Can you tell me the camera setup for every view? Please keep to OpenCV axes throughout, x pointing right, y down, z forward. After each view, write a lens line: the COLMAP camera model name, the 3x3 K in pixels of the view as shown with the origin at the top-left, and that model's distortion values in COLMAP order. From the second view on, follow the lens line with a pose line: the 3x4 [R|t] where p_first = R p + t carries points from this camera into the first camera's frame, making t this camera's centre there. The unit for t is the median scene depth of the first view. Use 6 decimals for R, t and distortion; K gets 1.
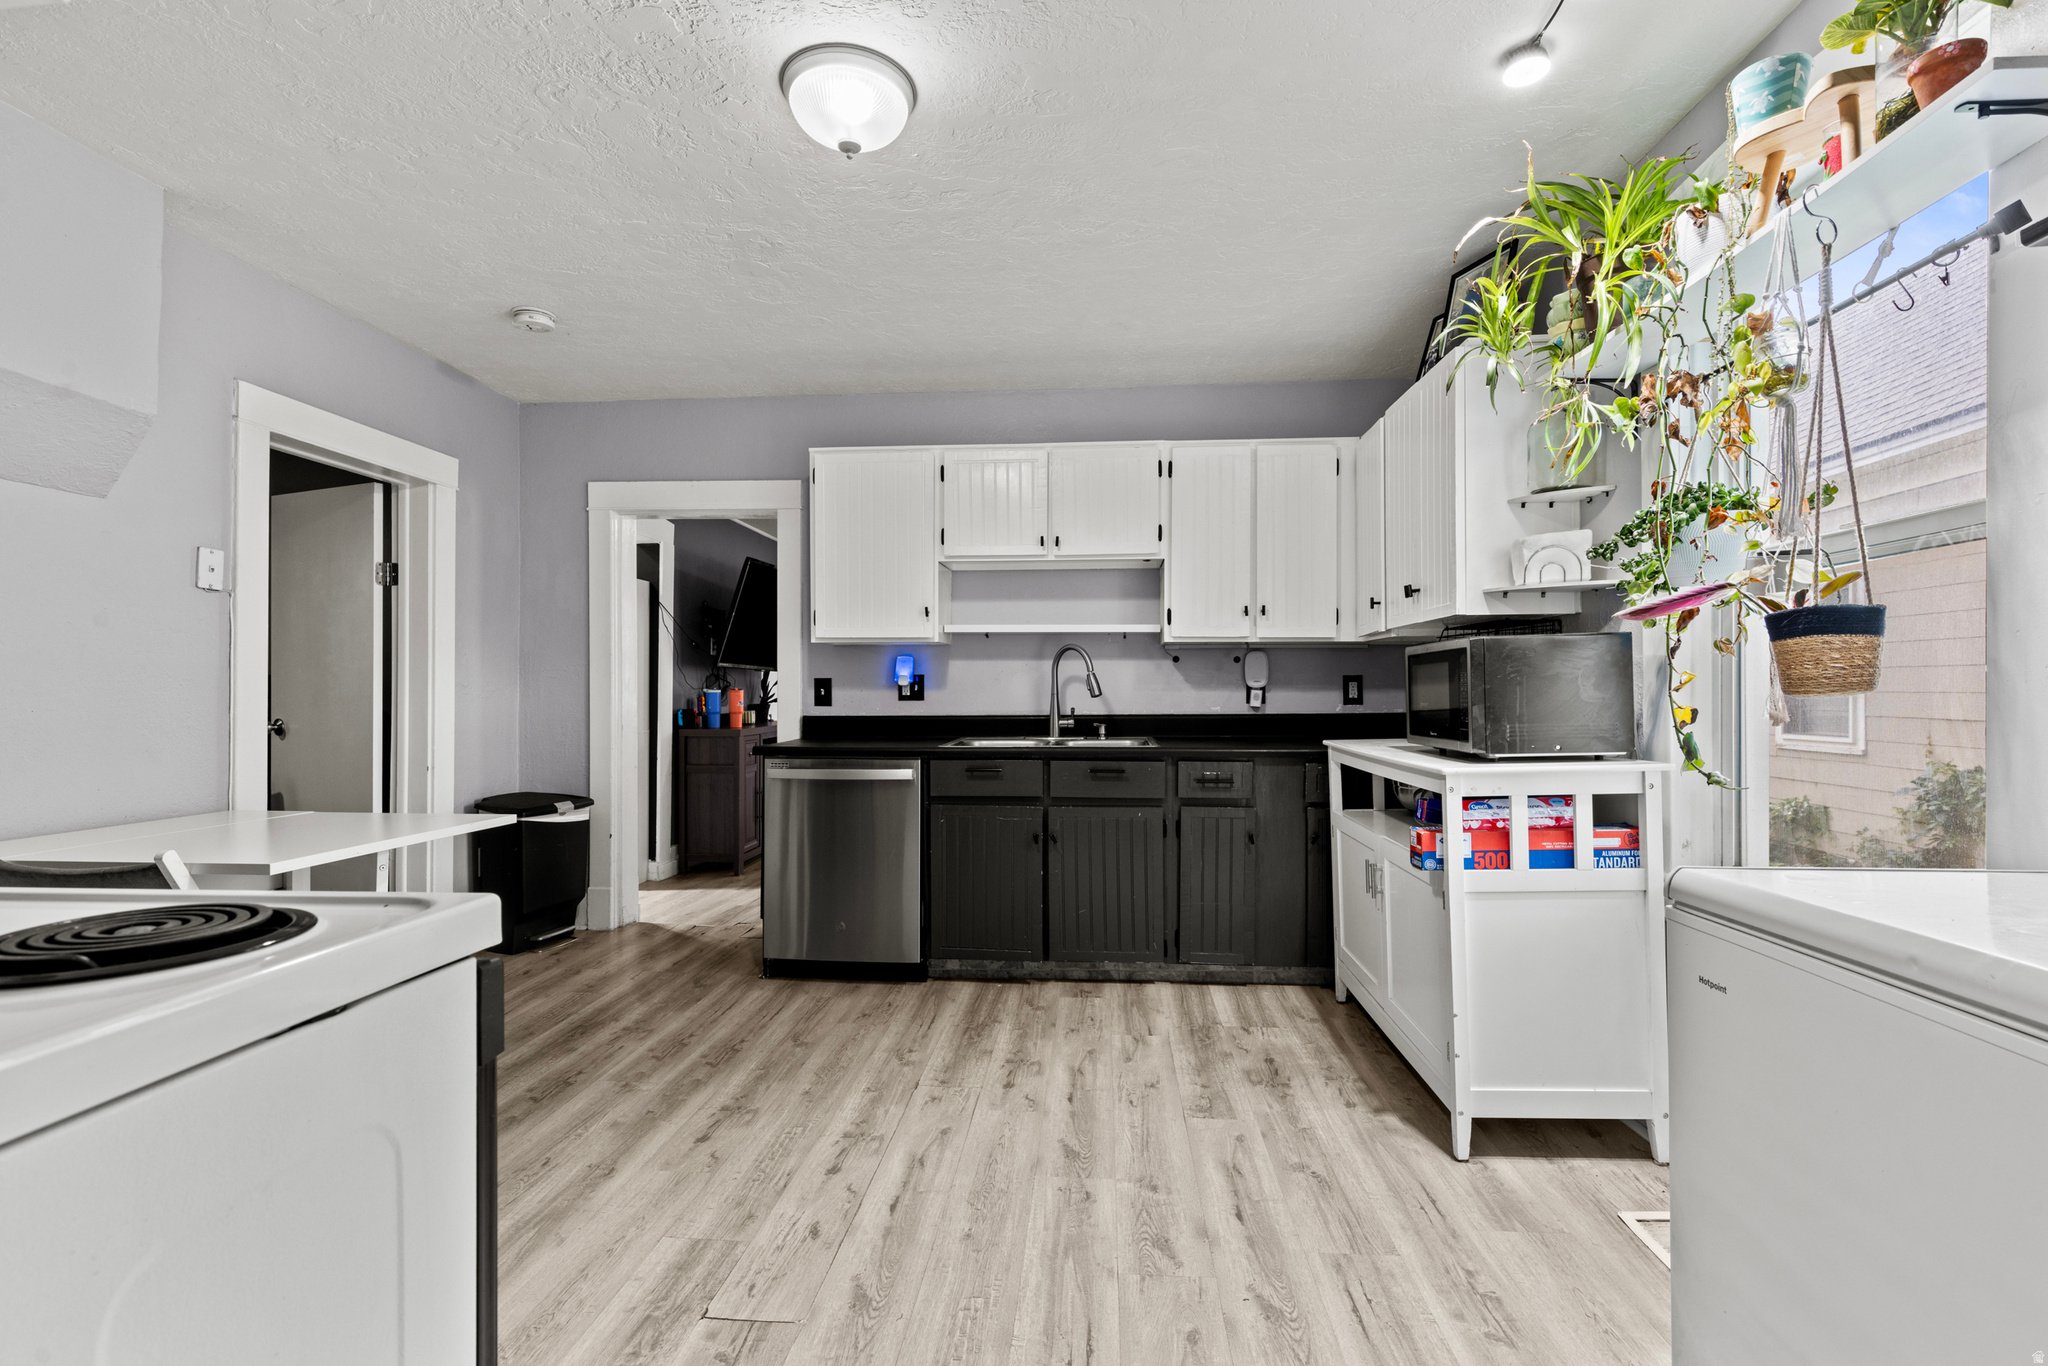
lens RADIAL K [[967.6, 0, 1024.4], [0, 967.6, 692.9], [0, 0, 1]] dist [0.012346, -0.000037]
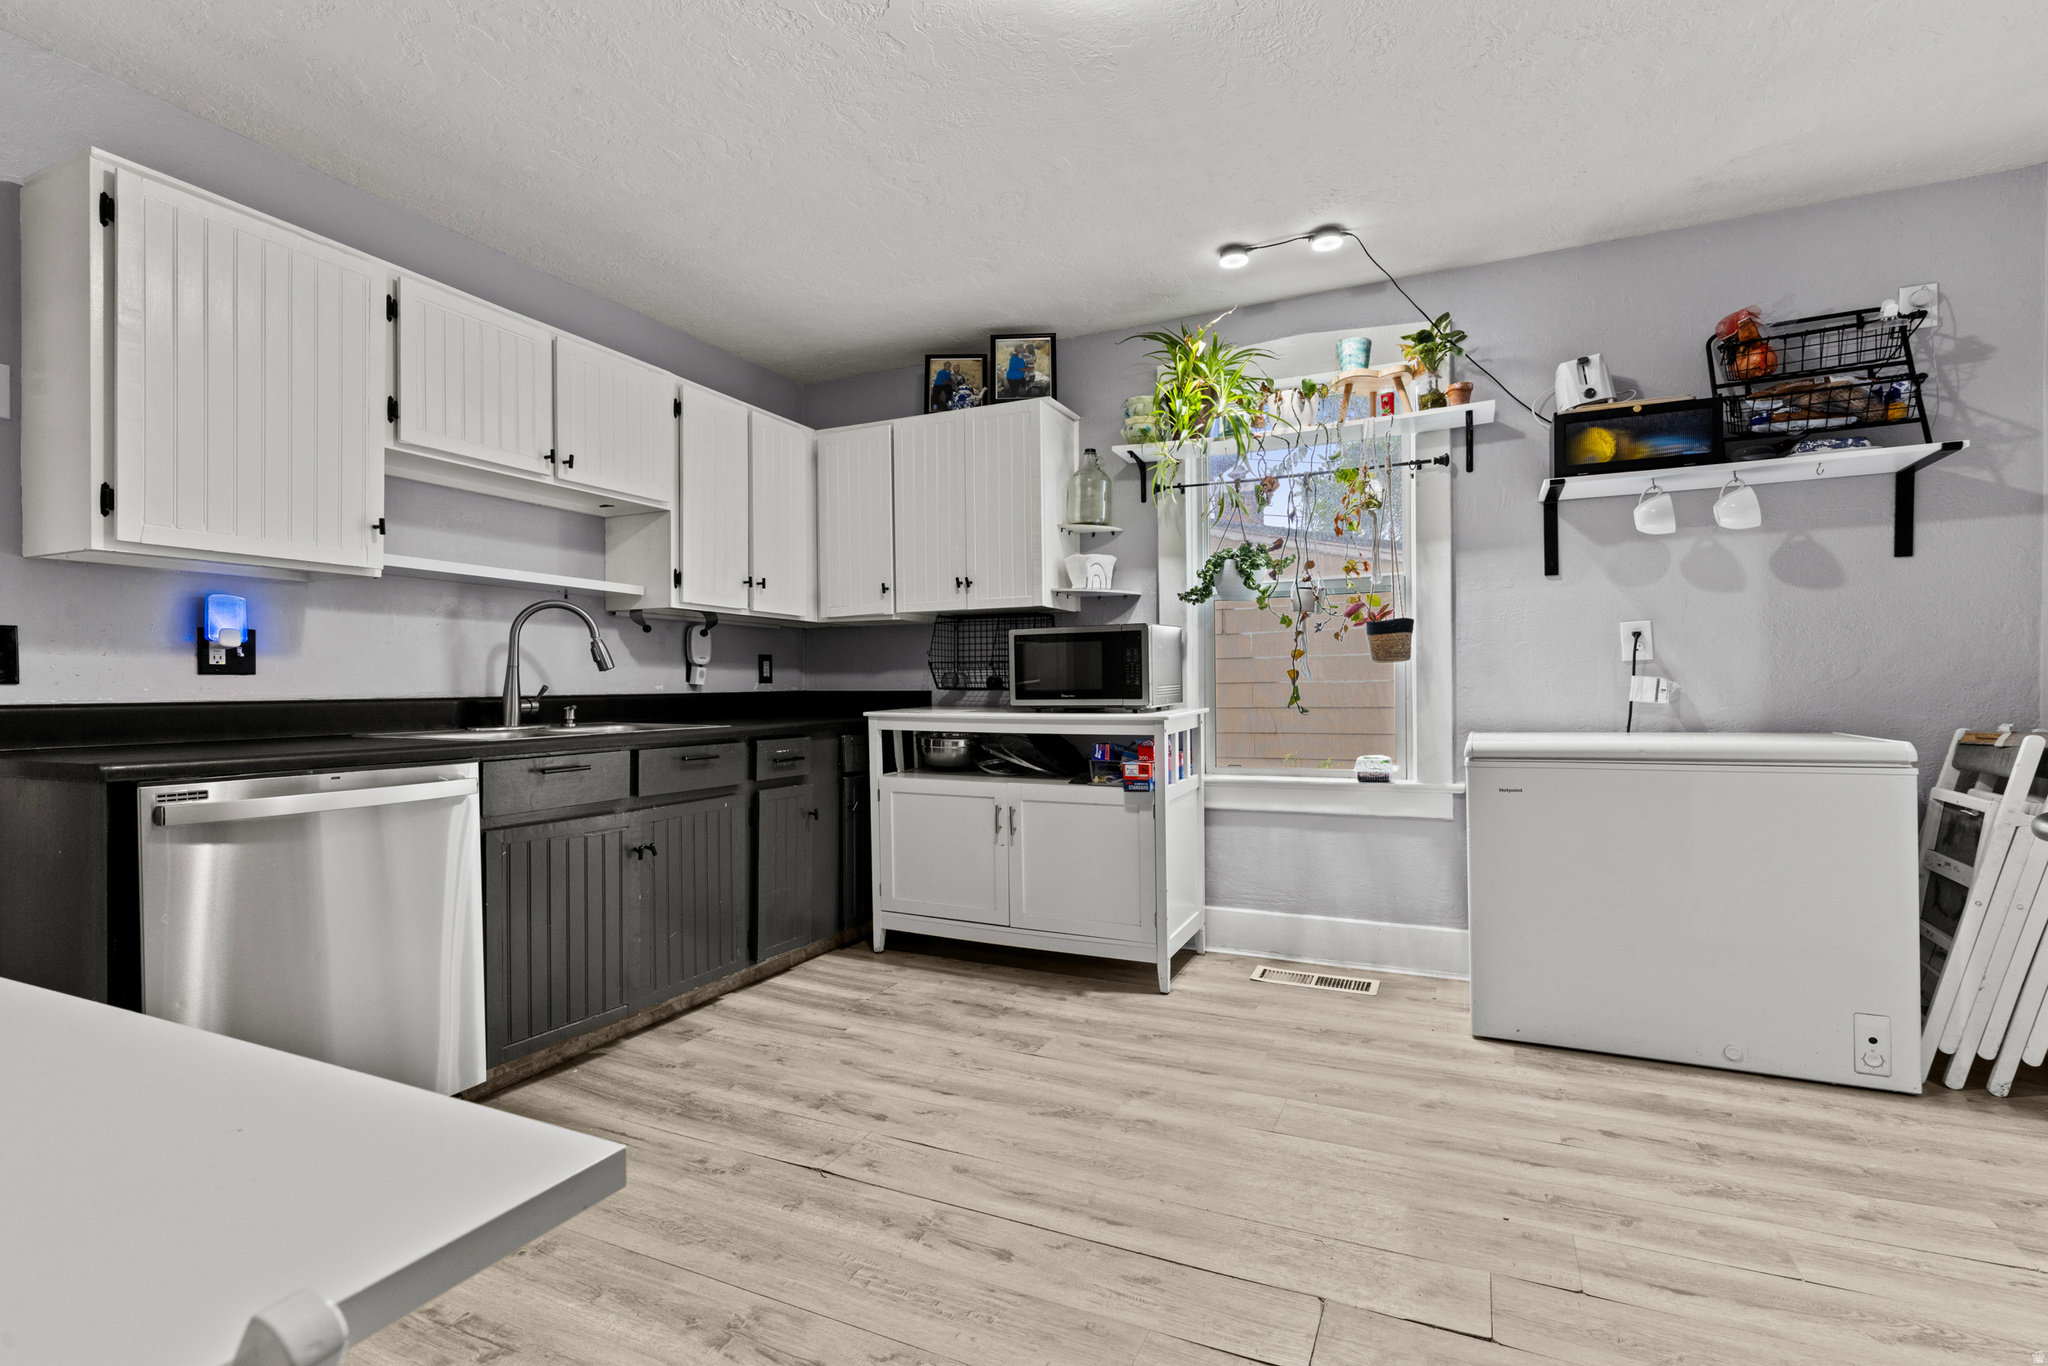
lens RADIAL K [[935.3, 0, 1024.0], [0, 935.3, 683.0], [0, 0, 1]] dist [0.015497, 0.000118]
pose [[0.344794, 0.005080, 0.938665, -0.611060], [0.008186, 0.999931, -0.008419, 0.027512], [-0.938643, 0.010586, 0.344728, 0.488808]]
